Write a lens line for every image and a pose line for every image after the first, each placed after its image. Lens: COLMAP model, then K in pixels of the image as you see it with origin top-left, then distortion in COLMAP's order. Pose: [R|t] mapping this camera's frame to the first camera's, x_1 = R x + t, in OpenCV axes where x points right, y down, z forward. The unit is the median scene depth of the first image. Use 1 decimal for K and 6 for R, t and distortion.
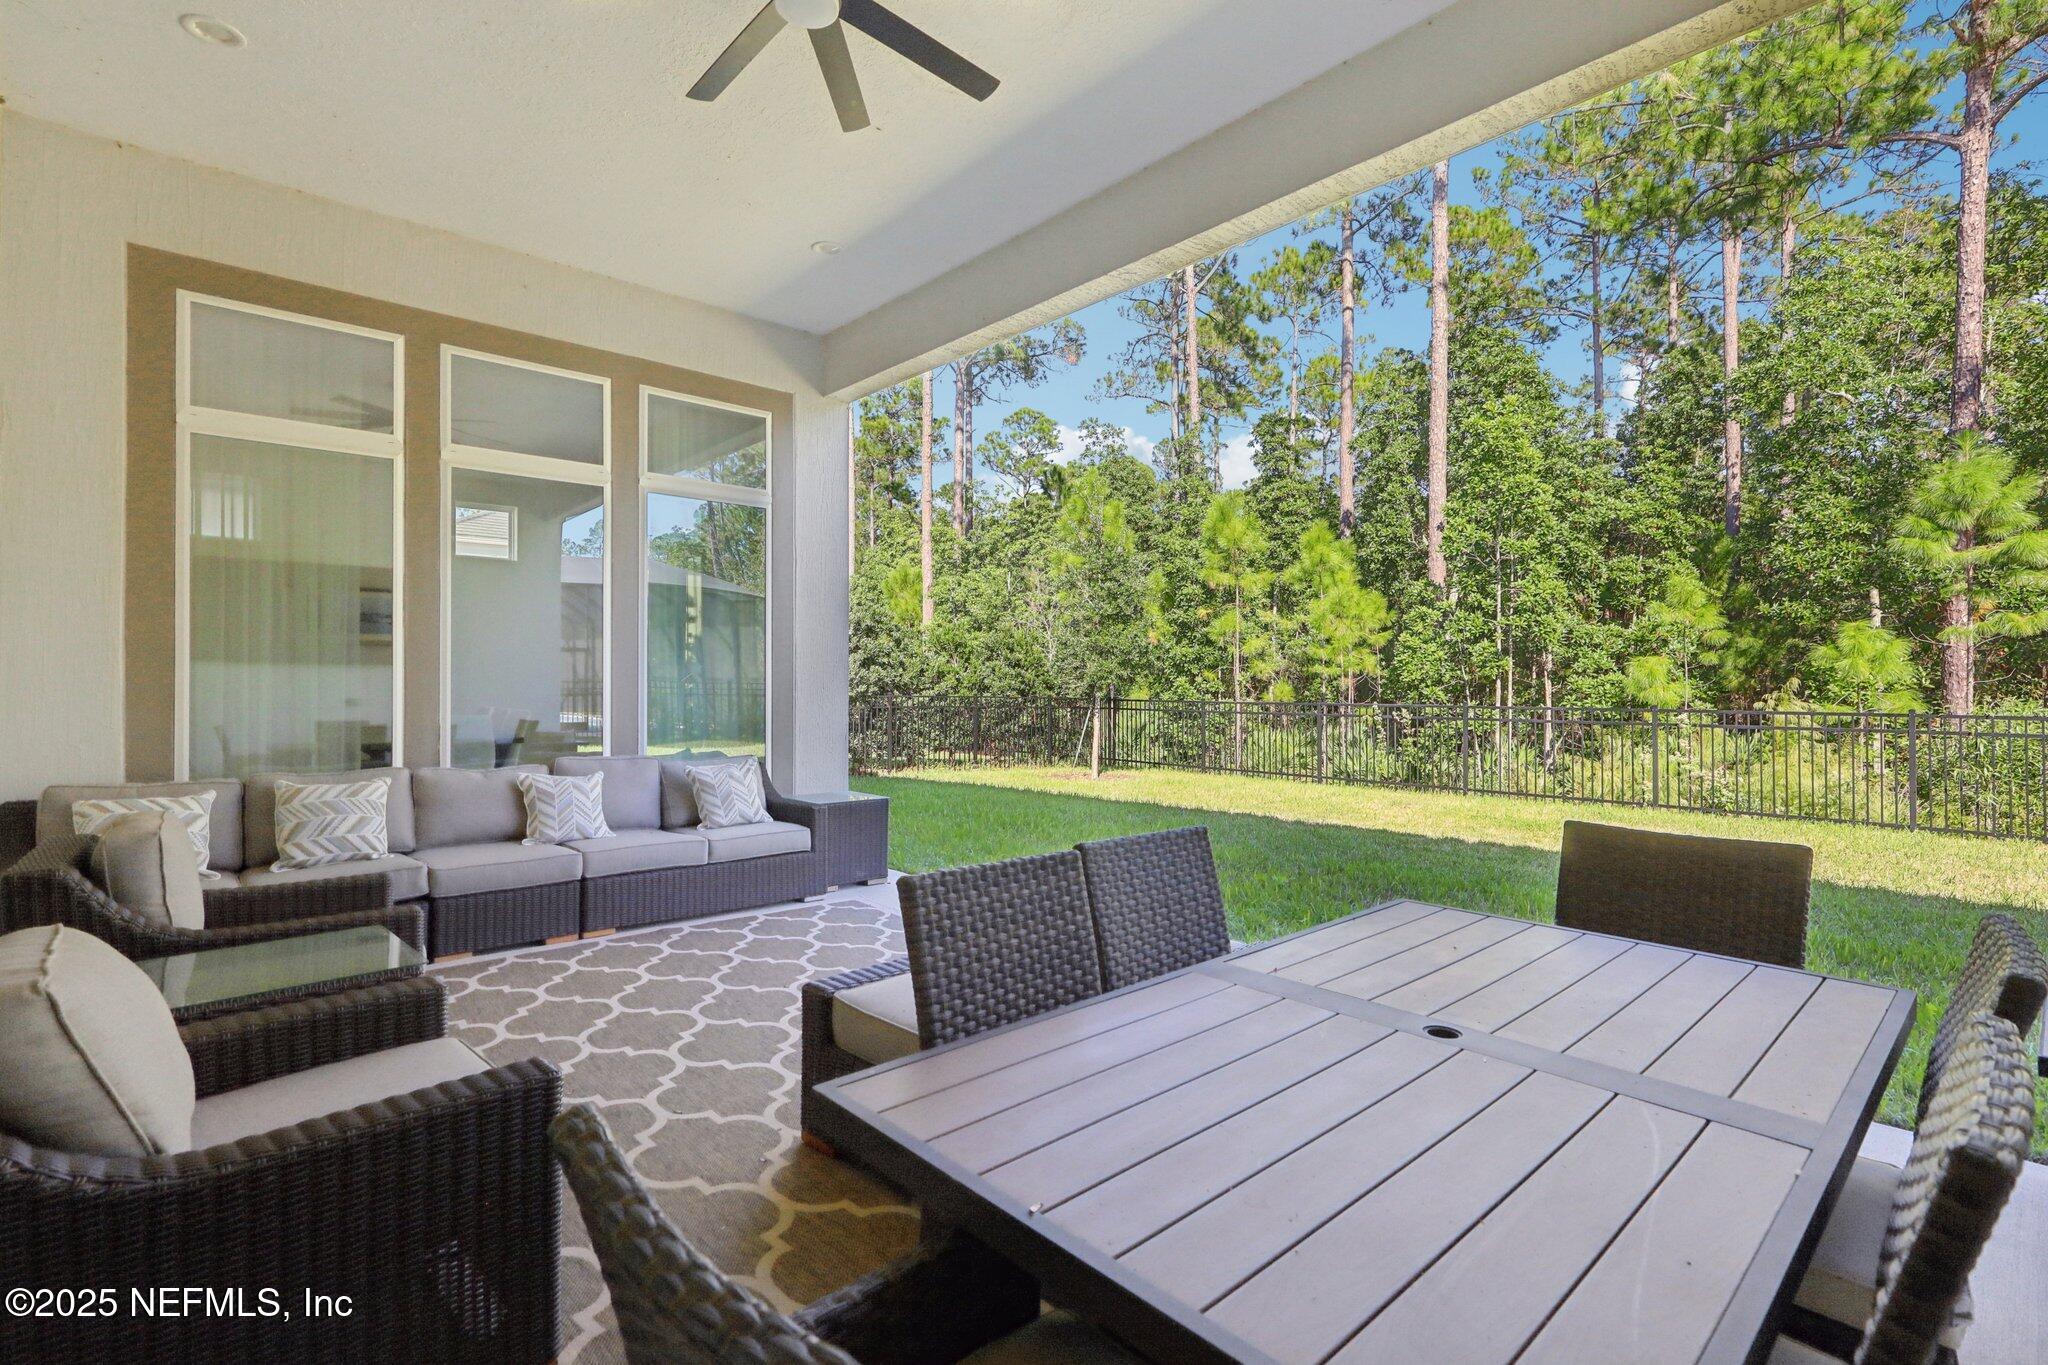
lens RADIAL K [[942.5, 0, 1024.0], [0, 942.5, 682.5], [0, 0, 1]] dist [-0.000076, -0.000078]
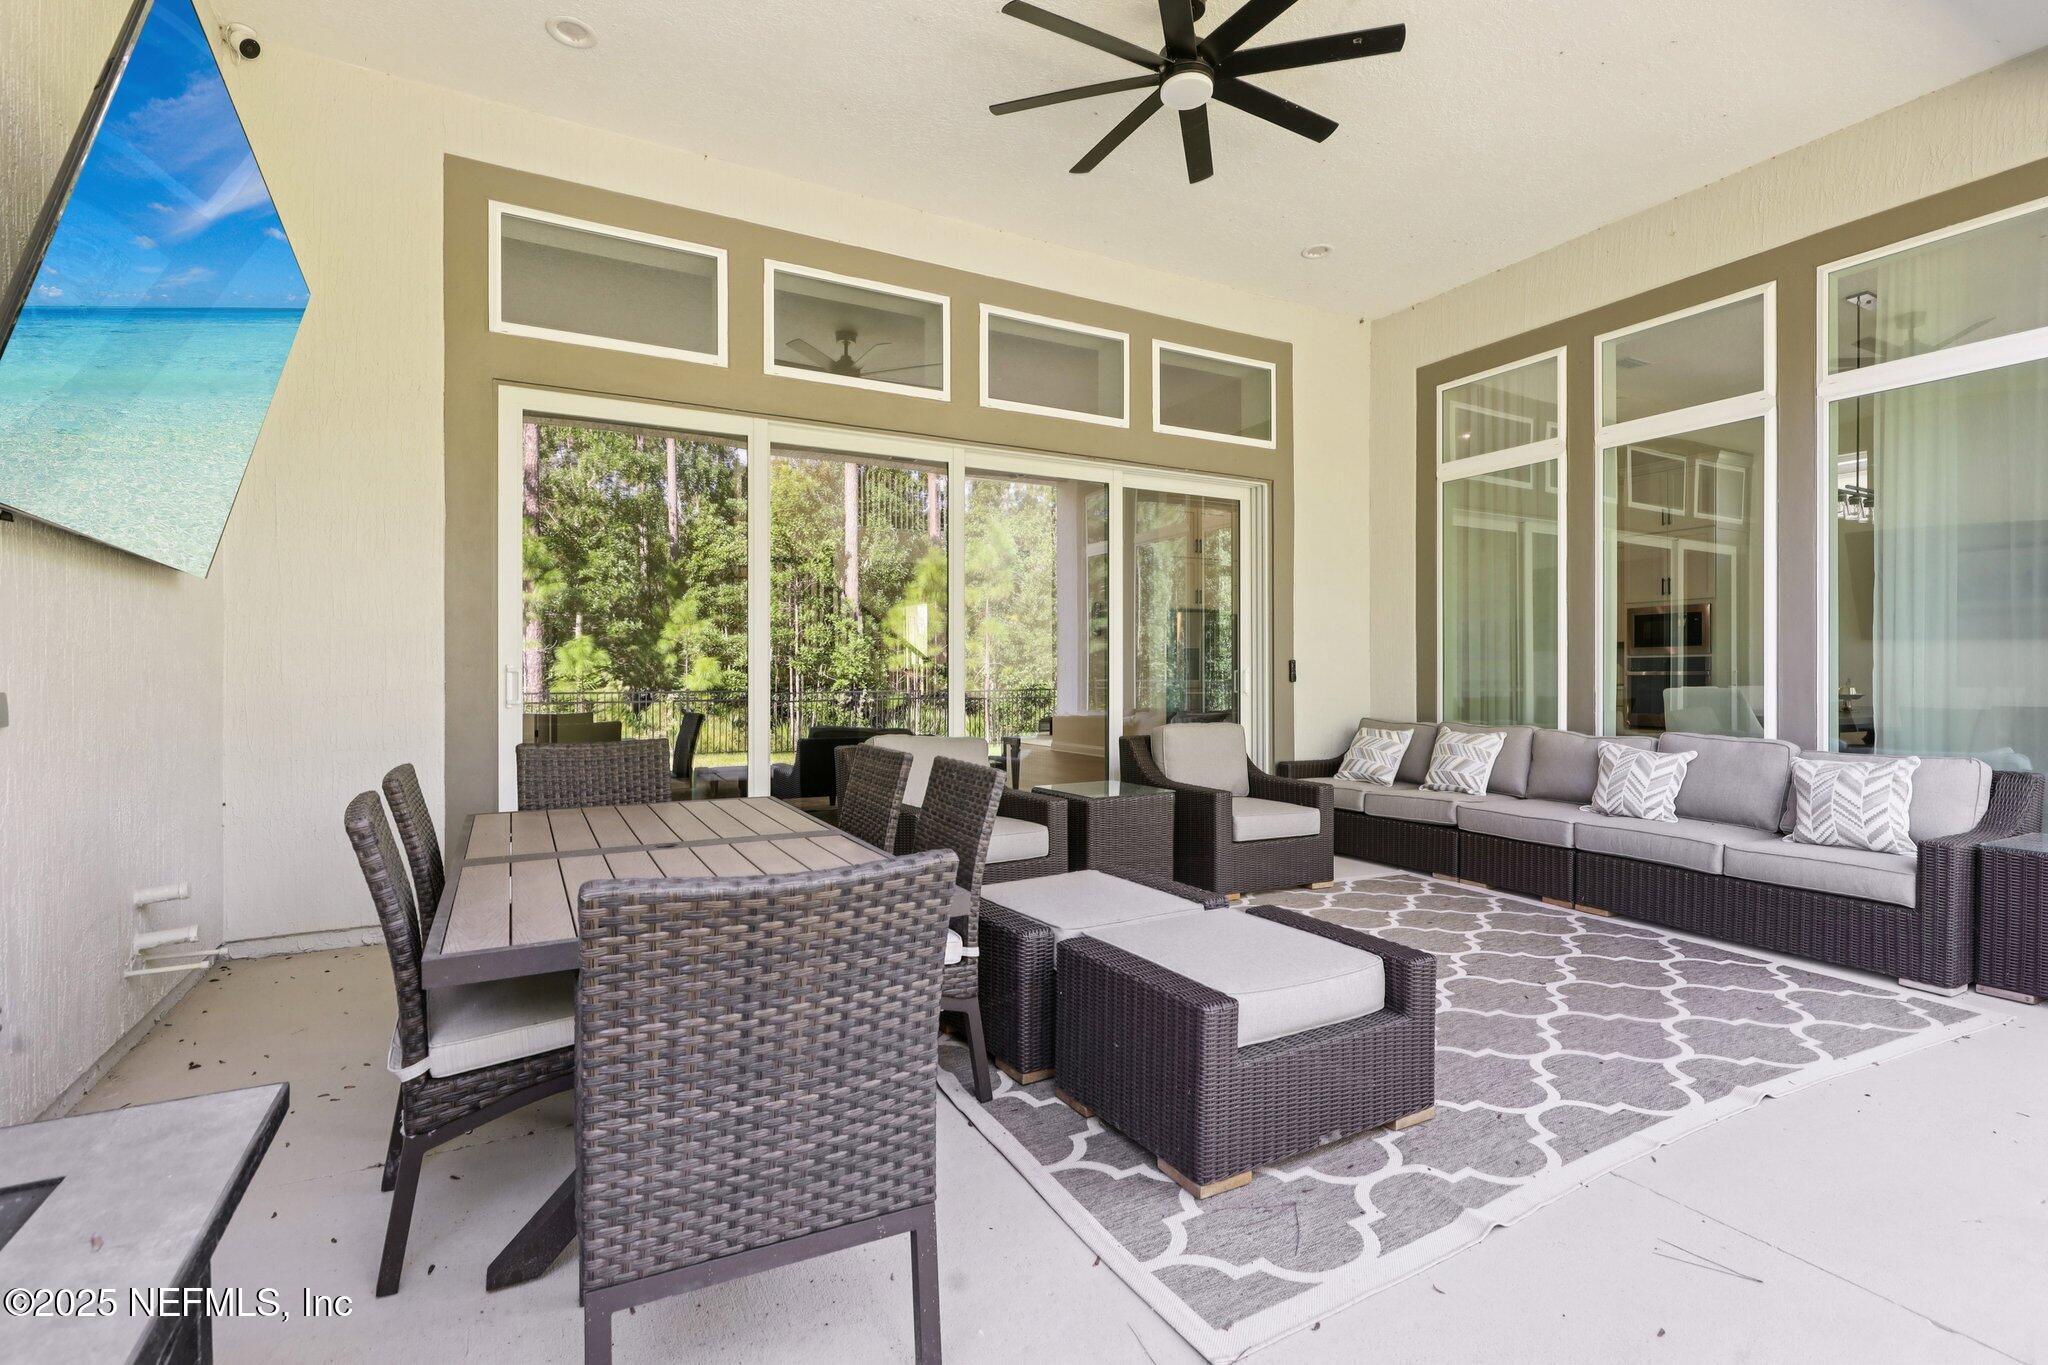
lens RADIAL K [[942.5, 0, 1024.0], [0, 942.5, 682.5], [0, 0, 1]] dist [-0.000076, -0.000078]
pose [[-0.227295, 0.009729, -0.973777, 0.669305], [0.003588, 0.999952, 0.009153, 0.024970], [0.973819, -0.001413, -0.227319, 0.710738]]
